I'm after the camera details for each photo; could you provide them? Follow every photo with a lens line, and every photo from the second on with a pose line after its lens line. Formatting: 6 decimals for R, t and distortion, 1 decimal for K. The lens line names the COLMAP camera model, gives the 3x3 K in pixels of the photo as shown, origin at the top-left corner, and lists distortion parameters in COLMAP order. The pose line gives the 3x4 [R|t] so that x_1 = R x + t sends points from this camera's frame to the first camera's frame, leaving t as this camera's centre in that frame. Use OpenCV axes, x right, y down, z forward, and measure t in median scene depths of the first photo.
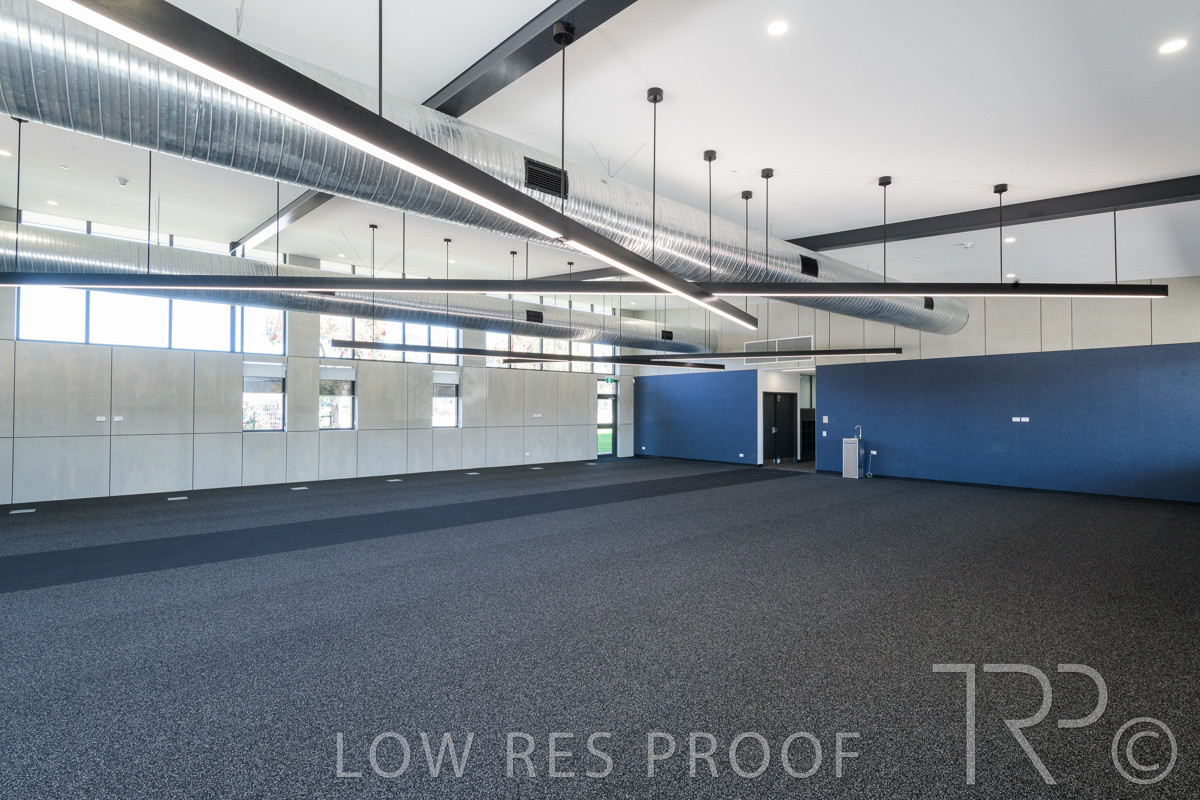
lens RADIAL K [[570.3, 0, 596.0], [0, 570.3, 400.4], [0, 0, 1]] dist [0.011029, -0.000818]
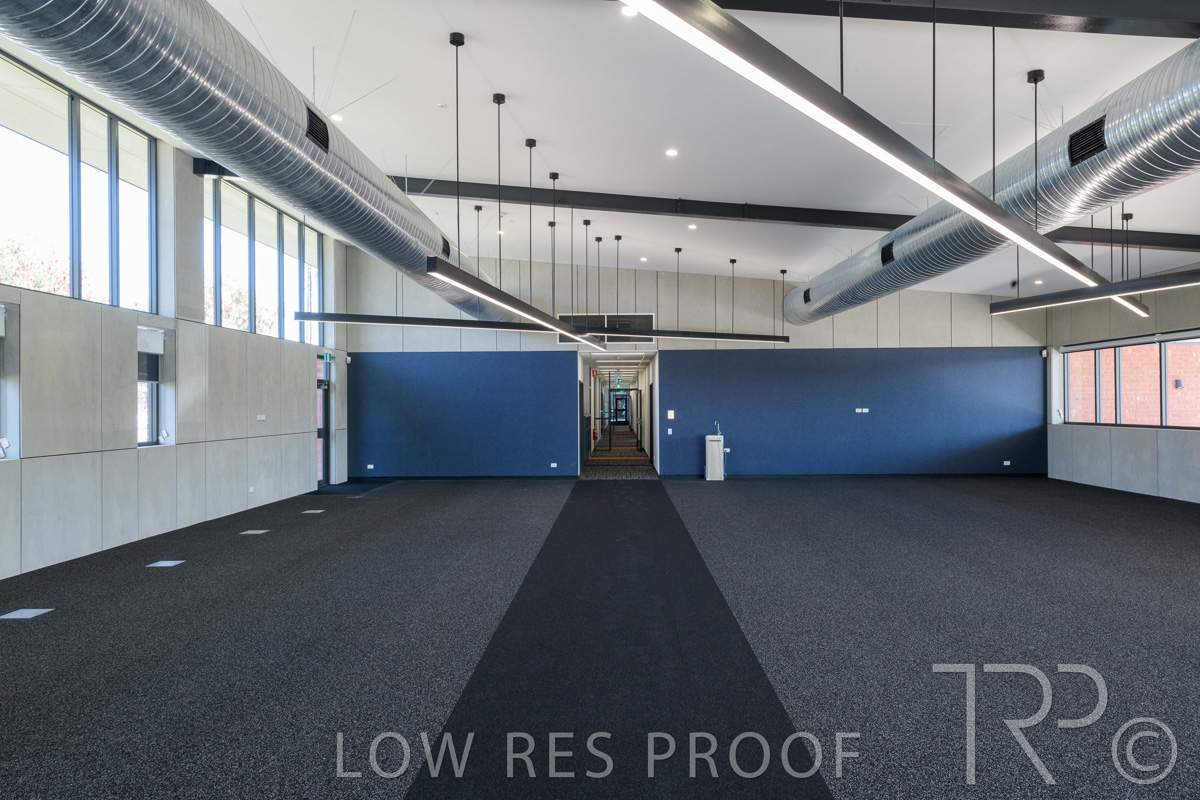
lens RADIAL K [[802.9, 0, 596.9], [0, 802.9, 399.6], [0, 0, 1]] dist [0.004243, -0.002252]
pose [[0.668415, -0.002391, 0.743785, -0.557099], [-0.003085, 0.999977, 0.005987, 0.004516], [-0.743782, -0.006296, 0.668392, 0.296325]]
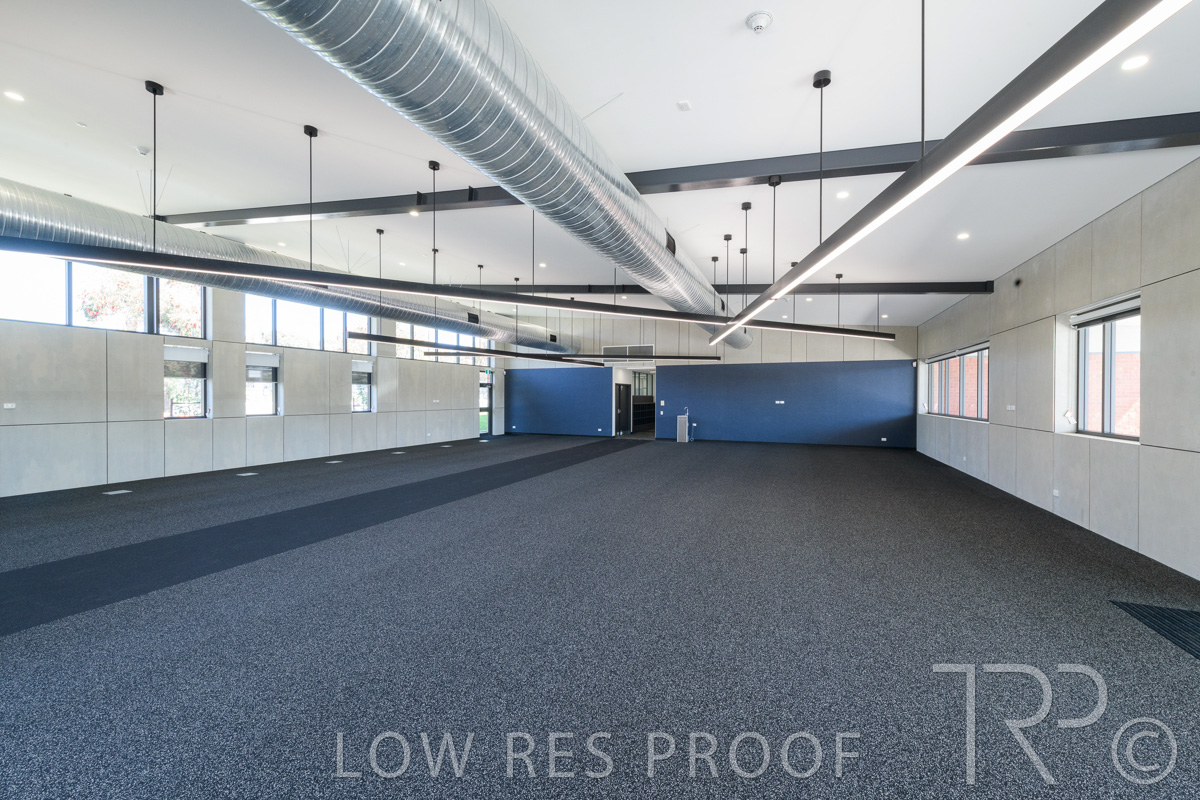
lens RADIAL K [[478.8, 0, 600.0], [0, 478.8, 400.0], [0, 0, 1]] dist [0.008881, -0.000570]
pose [[0.897511, -0.002434, 0.440985, -0.281831], [-0.008256, 0.999717, 0.022321, -0.000197], [-0.440915, -0.023674, 0.897237, -0.022207]]
